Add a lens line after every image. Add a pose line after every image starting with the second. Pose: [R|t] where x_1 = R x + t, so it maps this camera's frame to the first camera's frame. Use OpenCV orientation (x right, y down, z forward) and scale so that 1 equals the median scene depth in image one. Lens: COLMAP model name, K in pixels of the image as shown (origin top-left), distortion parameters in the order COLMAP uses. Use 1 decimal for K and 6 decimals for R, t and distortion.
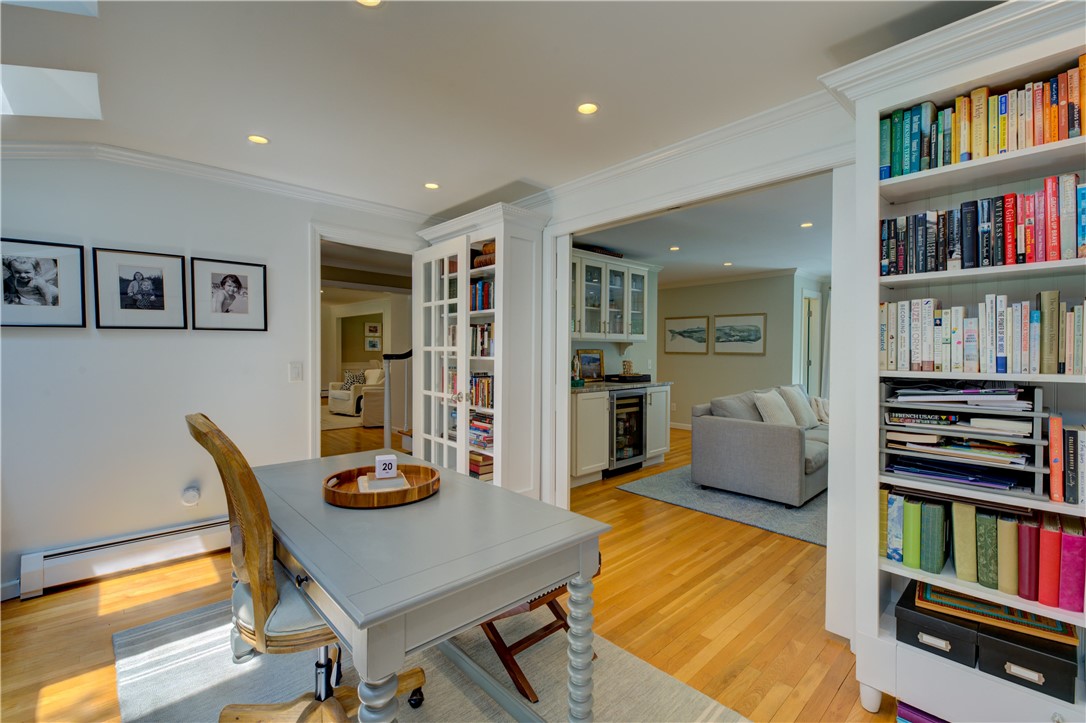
lens RADIAL K [[498.9, 0, 534.9], [0, 498.9, 359.4], [0, 0, 1]] dist [-0.001329, -0.000505]
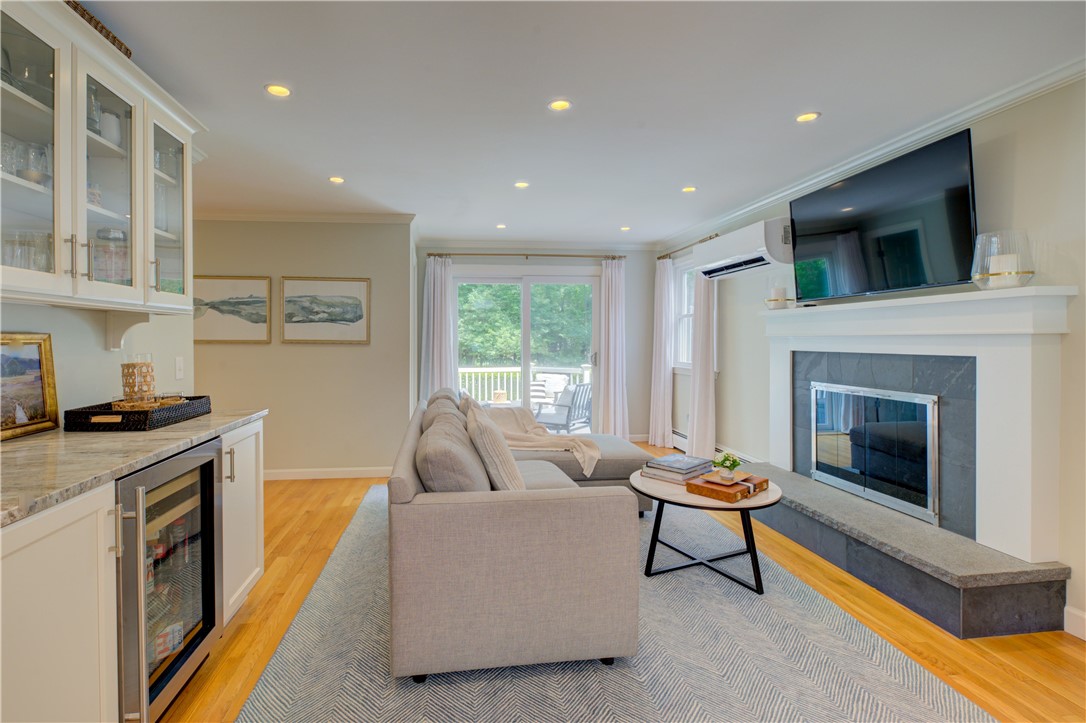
lens RADIAL K [[538.1, 0, 538.0], [0, 538.1, 341.7], [0, 0, 1]] dist [-0.000661, -0.000156]
pose [[0.585226, -0.006894, 0.810841, 0.036637], [0.017773, 0.999833, -0.004327, -0.006006], [-0.810676, 0.016944, 0.585250, 0.521532]]
